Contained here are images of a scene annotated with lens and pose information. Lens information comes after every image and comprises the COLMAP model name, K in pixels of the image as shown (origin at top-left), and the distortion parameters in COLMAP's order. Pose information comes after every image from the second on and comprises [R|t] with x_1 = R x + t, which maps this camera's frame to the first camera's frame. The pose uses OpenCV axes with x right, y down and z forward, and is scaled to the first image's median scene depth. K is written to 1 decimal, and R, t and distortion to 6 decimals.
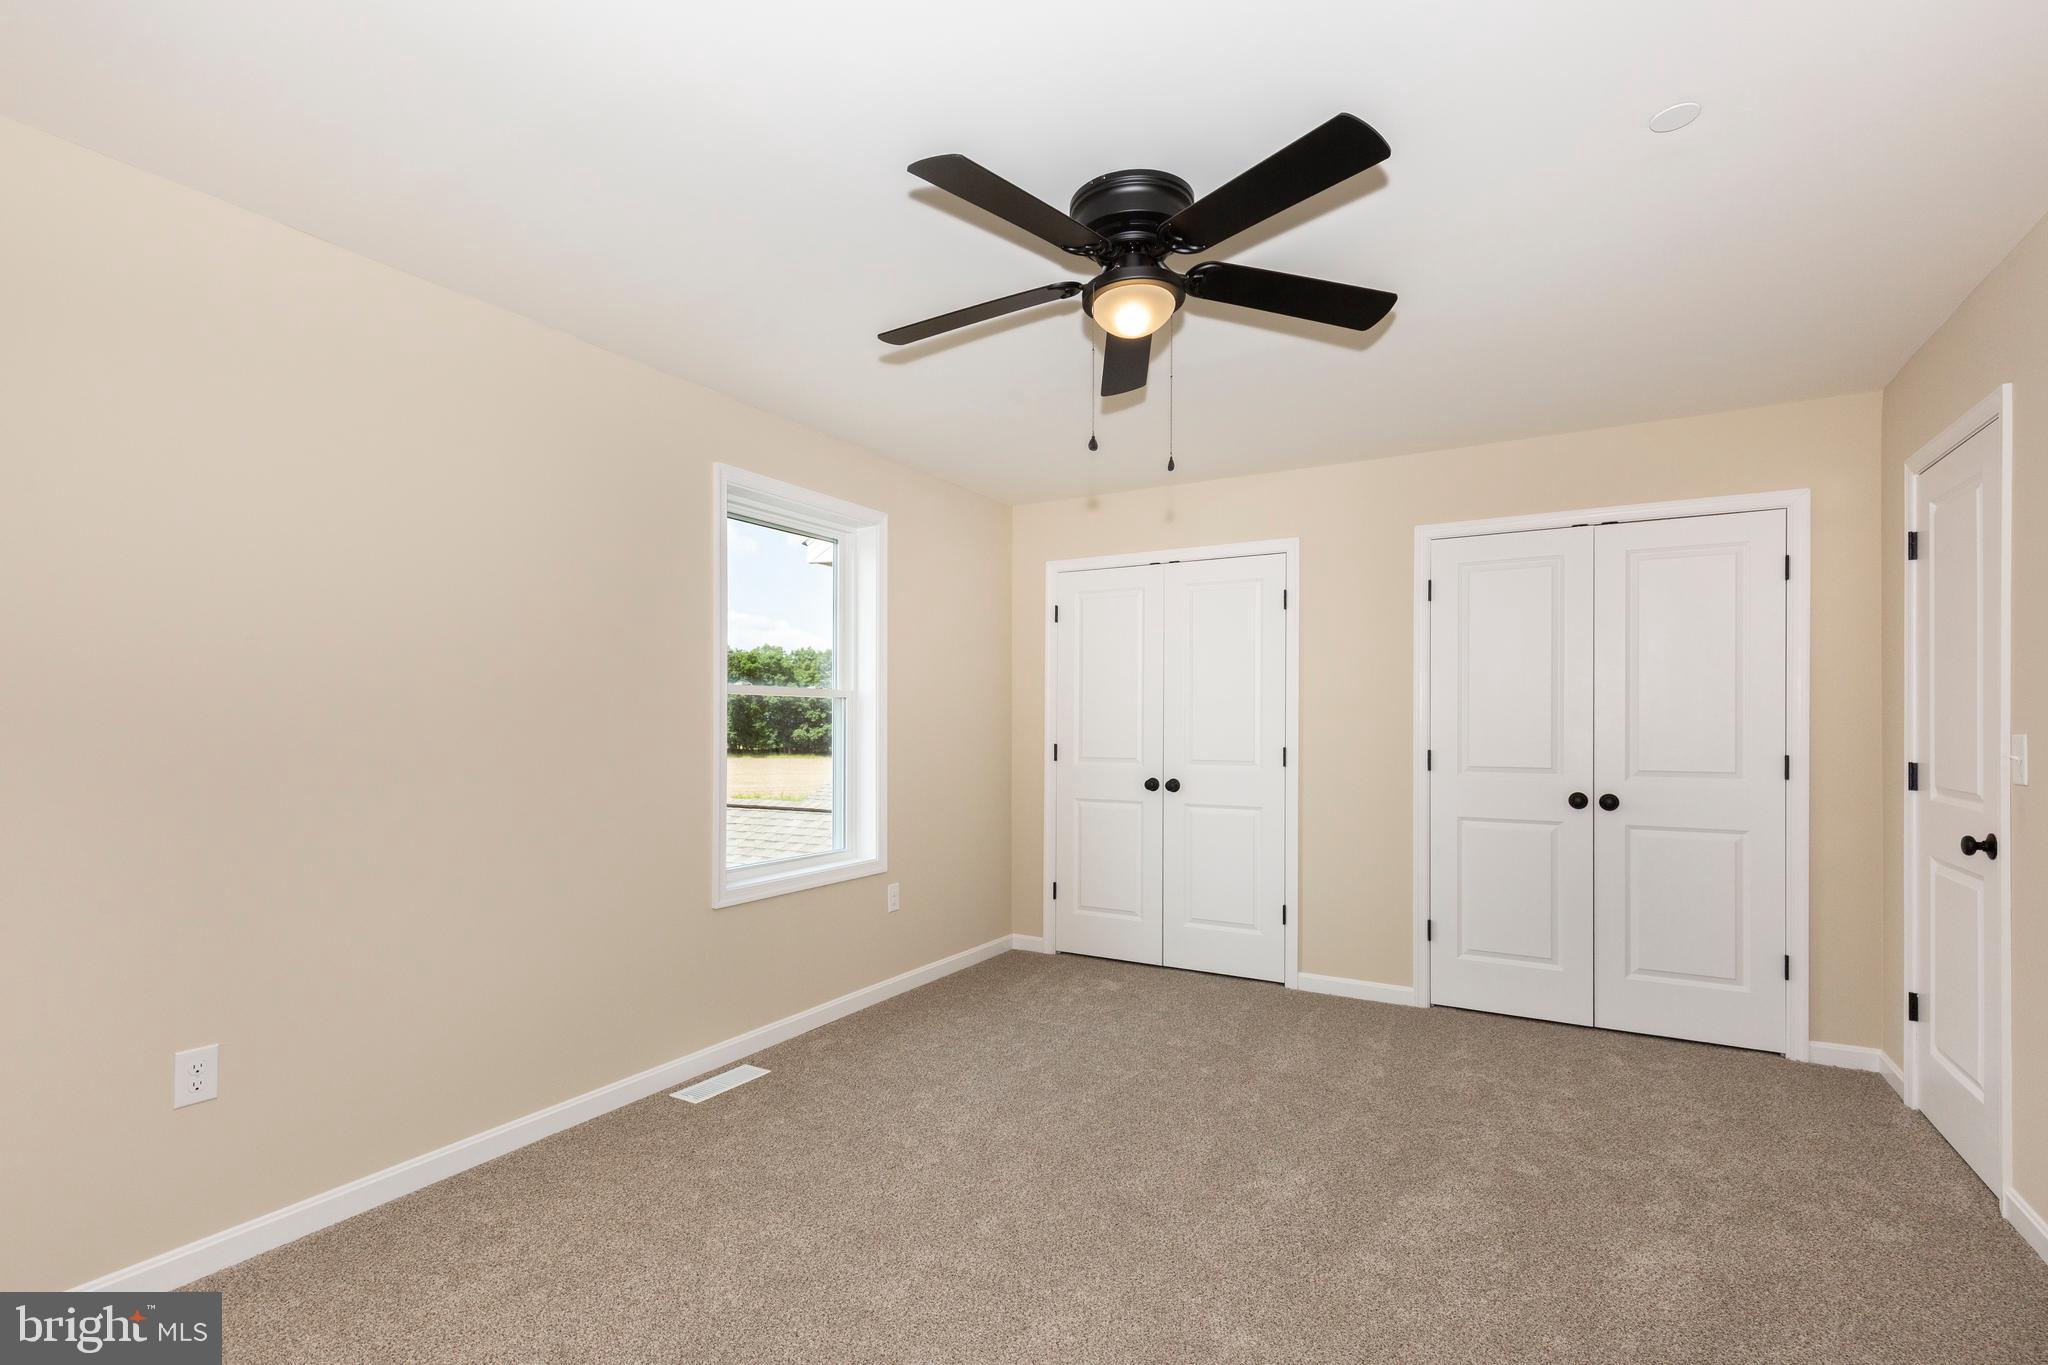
lens RADIAL K [[925.5, 0, 1022.9], [0, 925.5, 724.4], [0, 0, 1]] dist [-0.001050, -0.000510]
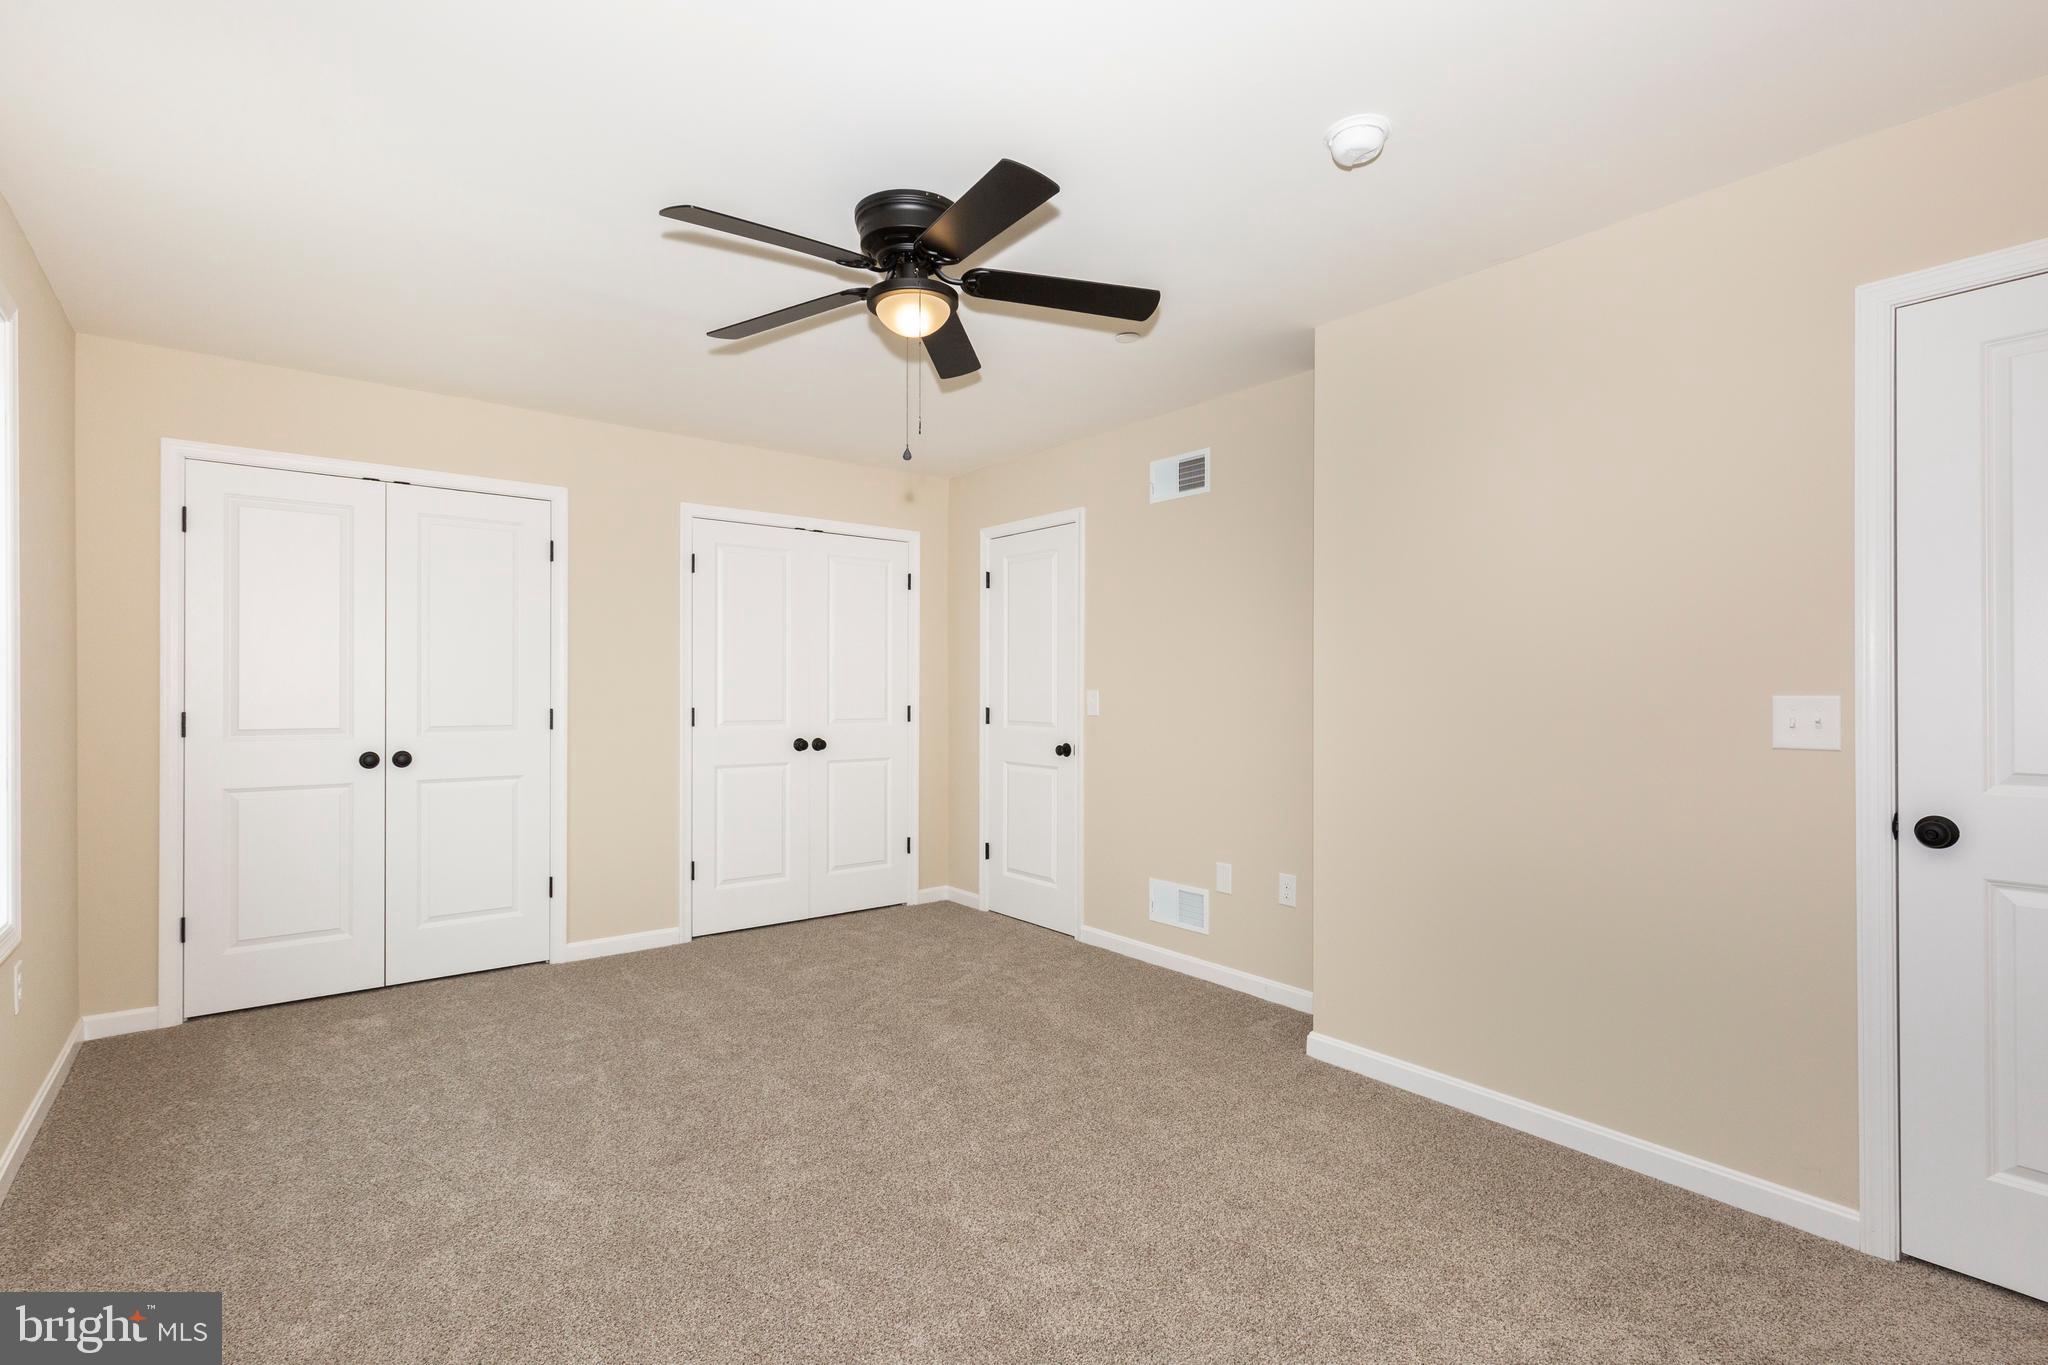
lens RADIAL K [[926.2, 0, 1024.0], [0, 926.2, 682.5], [0, 0, 1]] dist [-0.078969, 0.029712]
pose [[0.342879, 0.002785, 0.939375, -0.445376], [-0.003396, 0.999993, -0.001725, -0.001613], [-0.939373, -0.002599, 0.342886, 0.253403]]
